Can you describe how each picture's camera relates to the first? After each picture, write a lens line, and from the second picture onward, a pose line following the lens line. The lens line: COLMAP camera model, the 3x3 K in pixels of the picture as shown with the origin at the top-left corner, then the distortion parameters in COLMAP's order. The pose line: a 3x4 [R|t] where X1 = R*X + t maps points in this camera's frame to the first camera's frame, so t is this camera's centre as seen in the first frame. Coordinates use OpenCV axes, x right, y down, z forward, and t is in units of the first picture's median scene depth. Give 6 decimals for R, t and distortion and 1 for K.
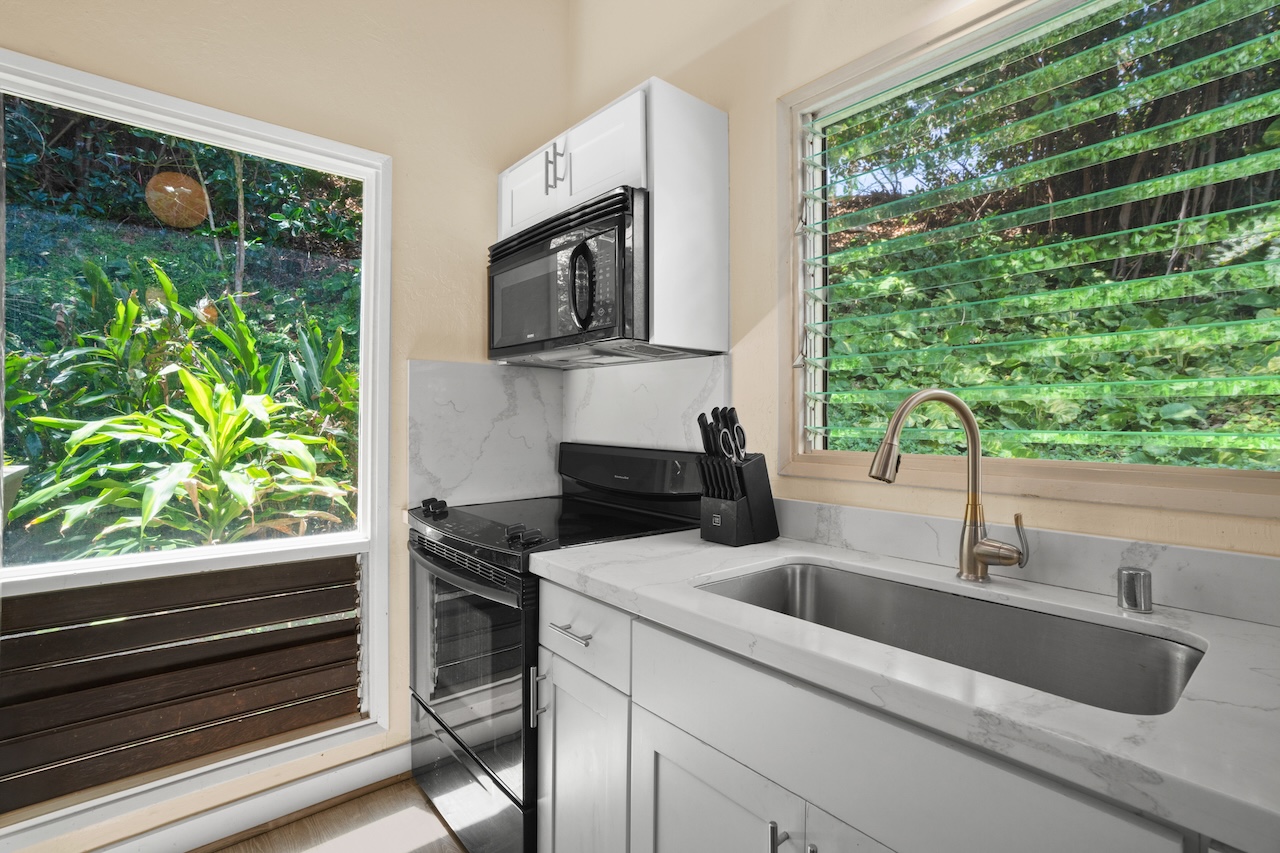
lens RADIAL K [[594.7, 0, 630.1], [0, 594.7, 417.5], [0, 0, 1]] dist [-0.034681, 0.009404]
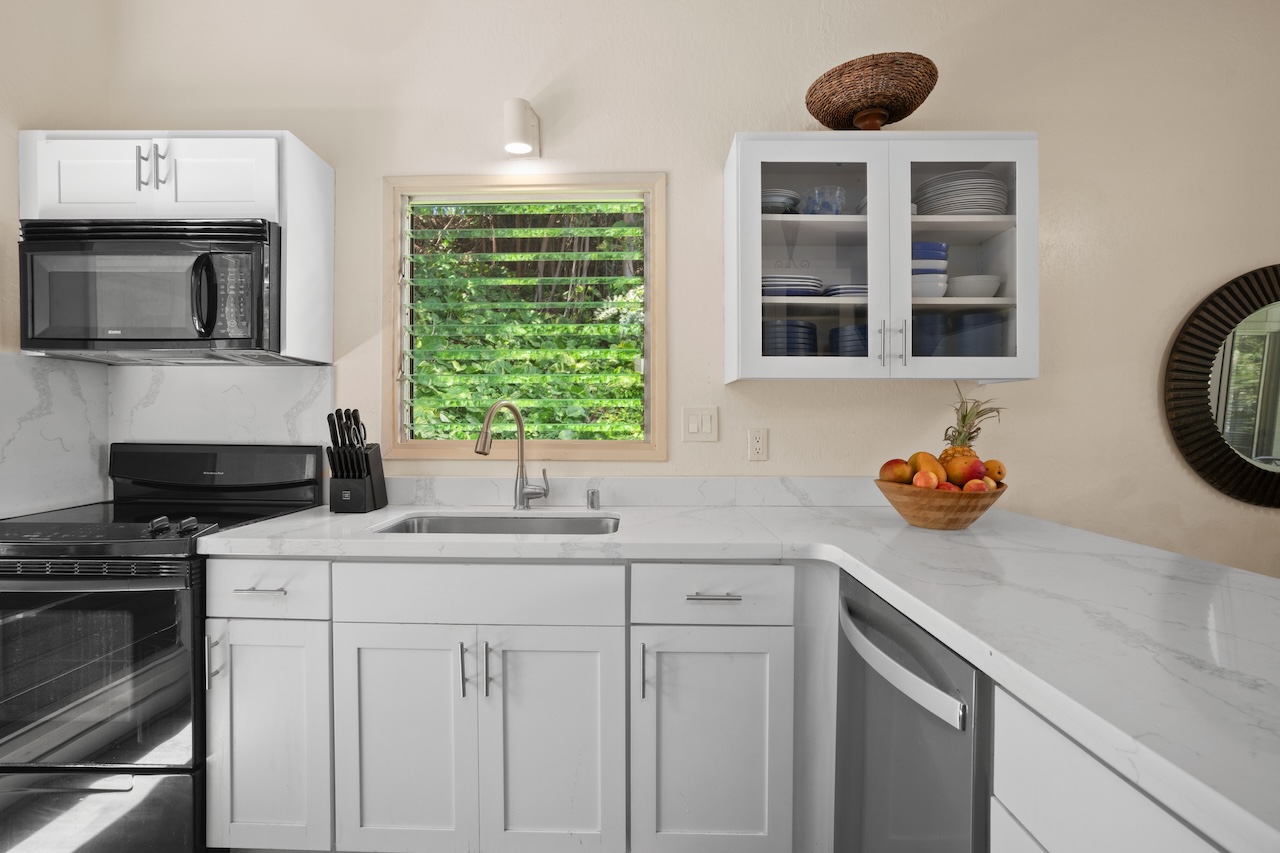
lens RADIAL K [[594.7, 0, 628.6], [0, 594.7, 418.6], [0, 0, 1]] dist [-0.034681, 0.009404]
pose [[0.651779, -0.003739, 0.758399, -0.397618], [-0.001731, 0.999978, 0.006417, -0.005487], [-0.758407, -0.005495, 0.651758, -0.290392]]
